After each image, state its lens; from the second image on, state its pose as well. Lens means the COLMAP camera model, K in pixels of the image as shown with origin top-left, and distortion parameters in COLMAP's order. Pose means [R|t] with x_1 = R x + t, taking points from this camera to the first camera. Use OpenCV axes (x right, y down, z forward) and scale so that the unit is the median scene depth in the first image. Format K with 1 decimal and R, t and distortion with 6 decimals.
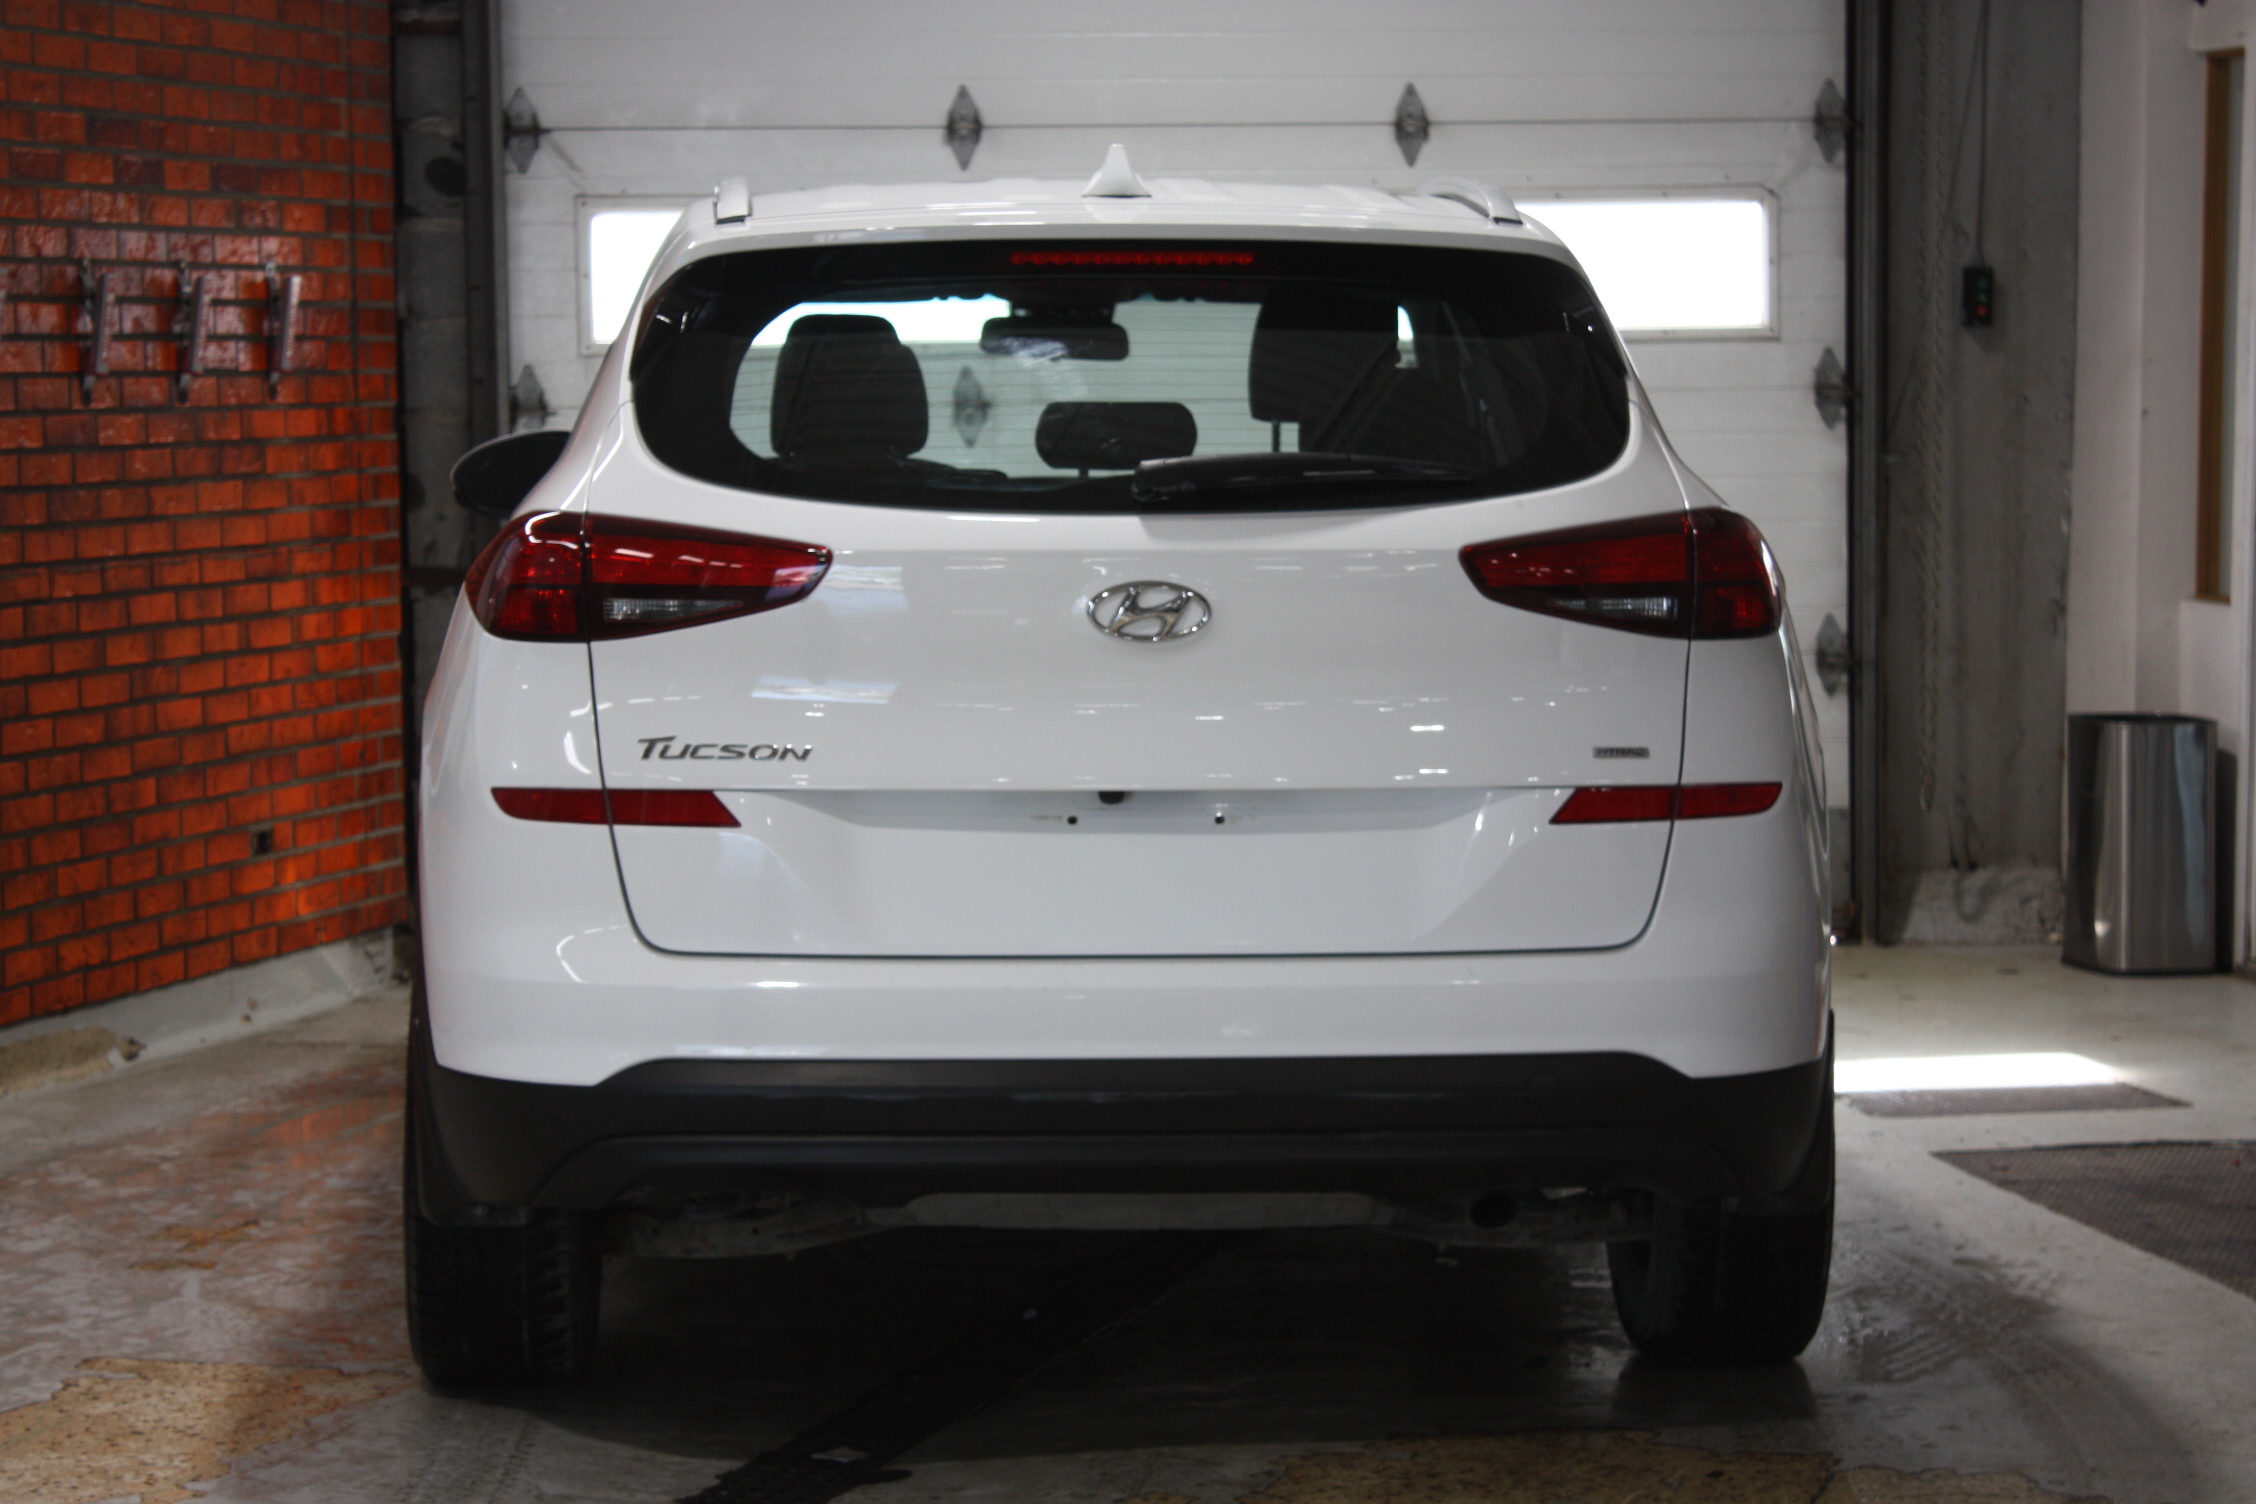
lens RADIAL K [[5514.9, 0, 1116.3], [0, 5514.9, 751.3], [0, 0, 1]] dist [0.117372, 0.000000]
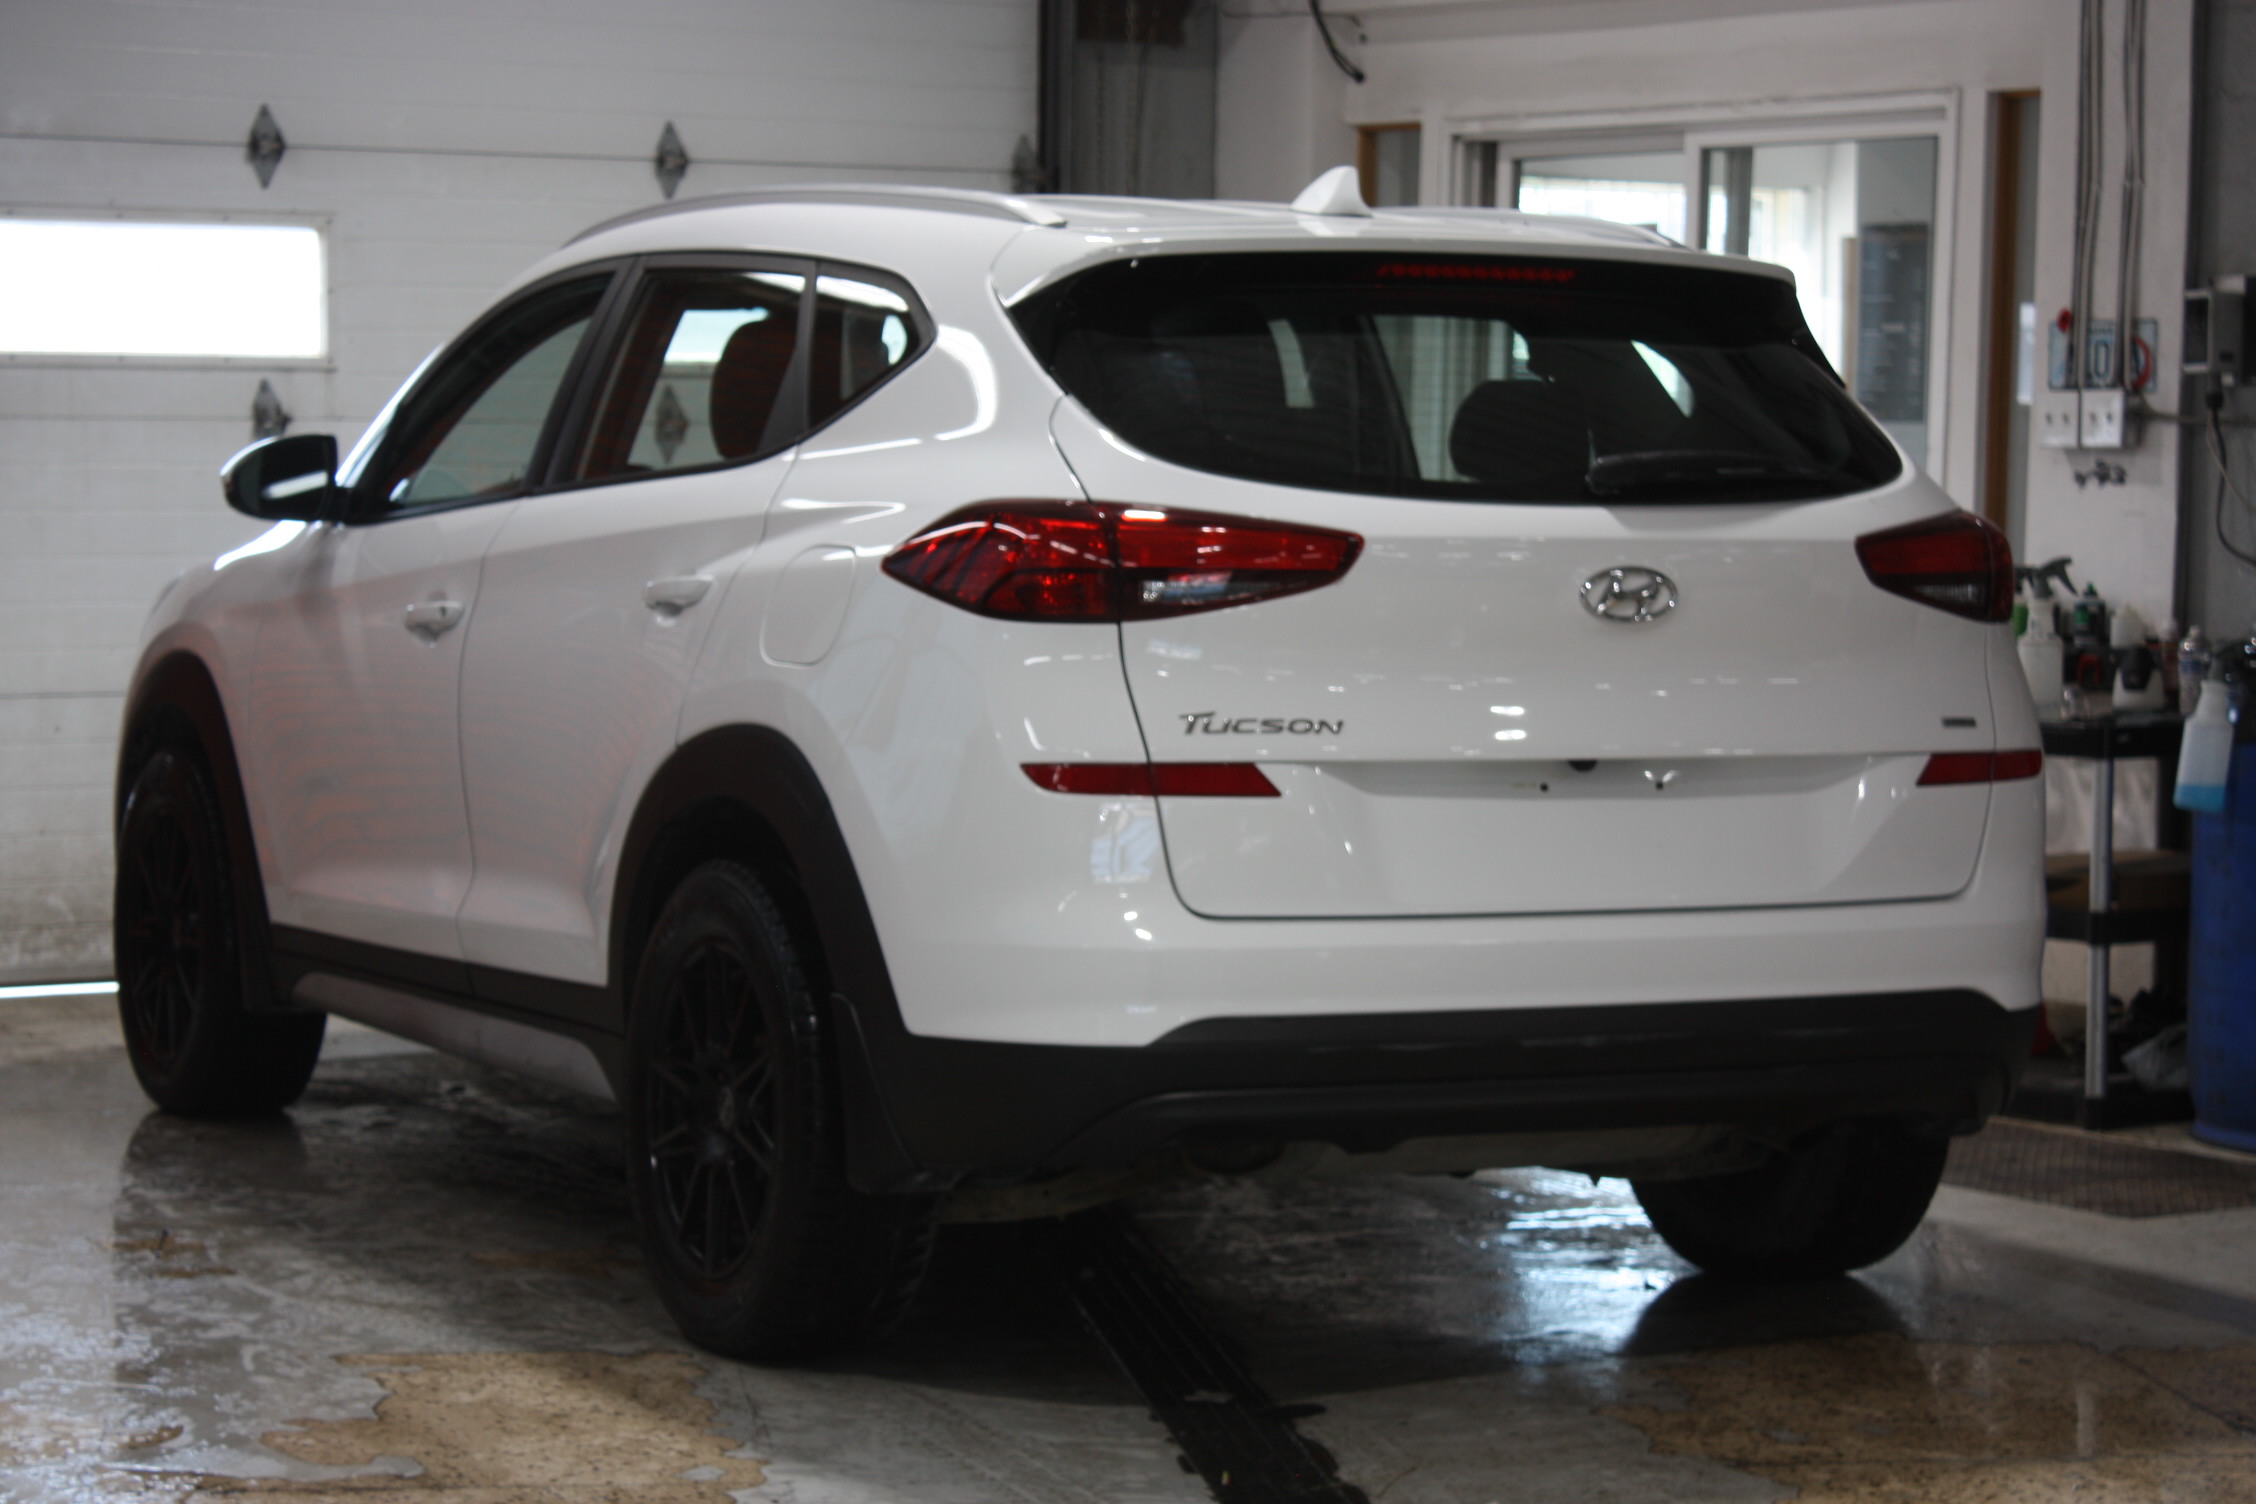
lens RADIAL K [[5429.5, 0, 1135.3], [0, 5429.5, 745.0], [0, 0, 1]] dist [0.164519, 0.000000]
pose [[0.909934, -0.008078, 0.414674, -0.518078], [0.013432, 0.999860, -0.009996, 0.013536], [-0.414535, 0.014665, 0.909915, 0.059803]]
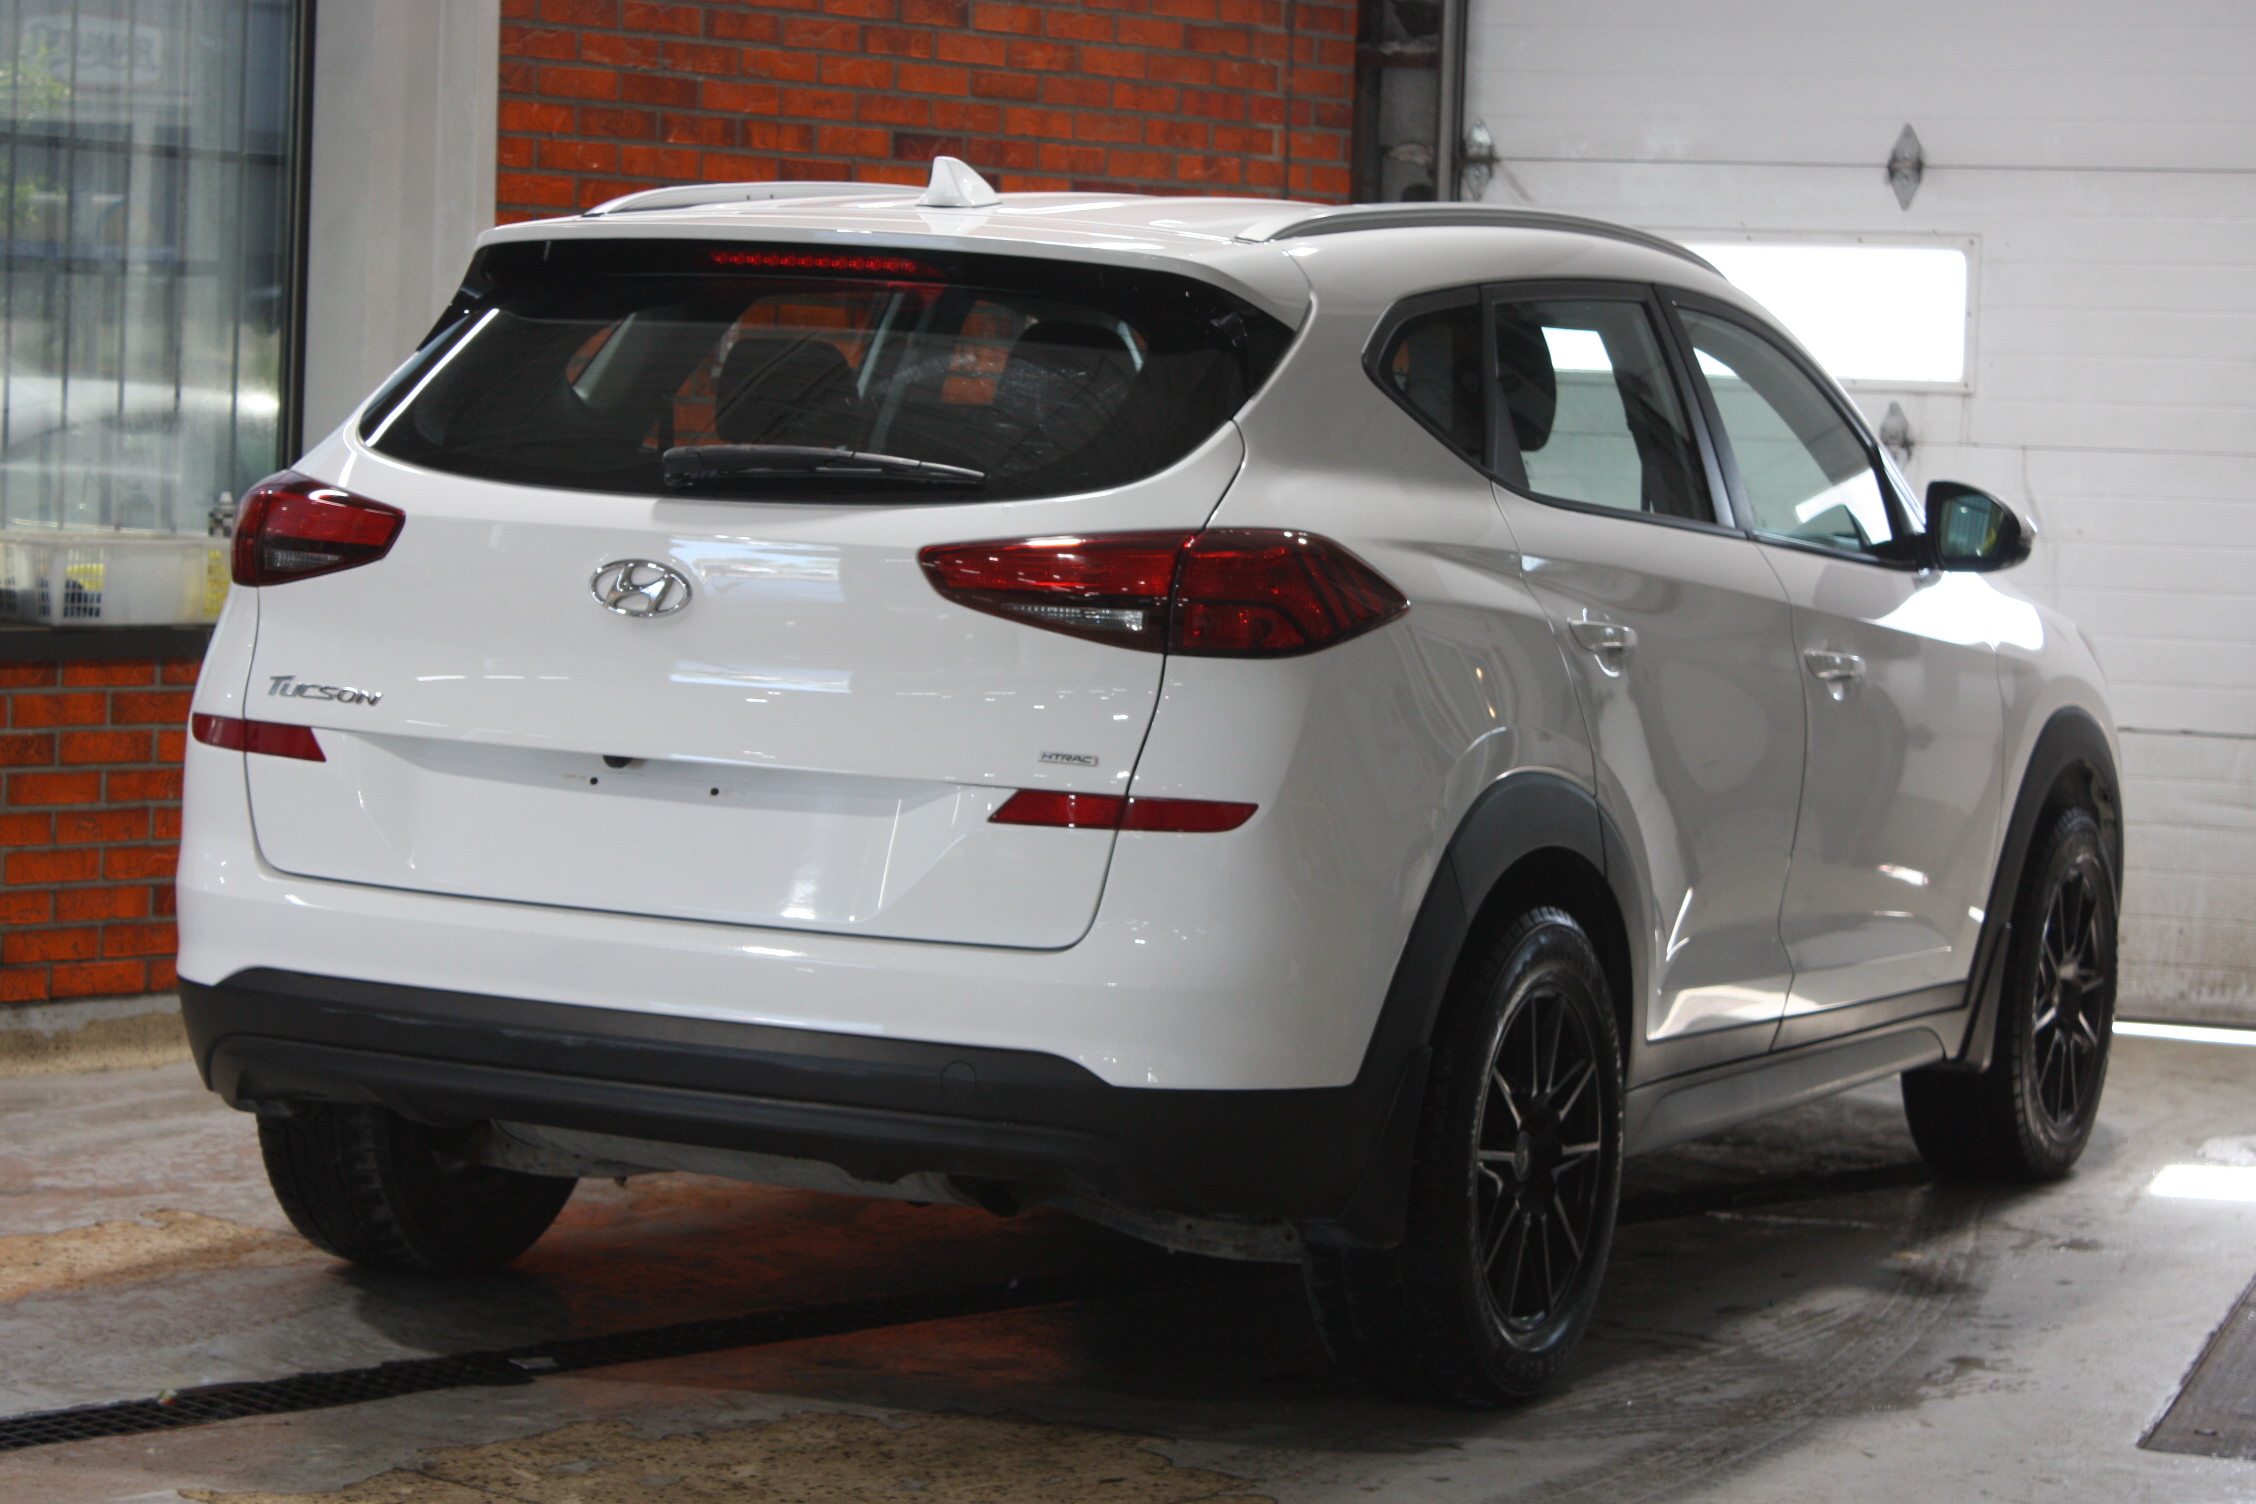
lens RADIAL K [[5514.9, 0, 1130.7], [0, 5514.9, 754.2], [0, 0, 1]] dist [0.117372, 0.000000]
pose [[0.874257, 0.076938, -0.479328, 0.586710], [-0.081864, 0.996587, 0.010650, -0.012310], [0.478512, 0.029929, 0.877571, 0.112624]]
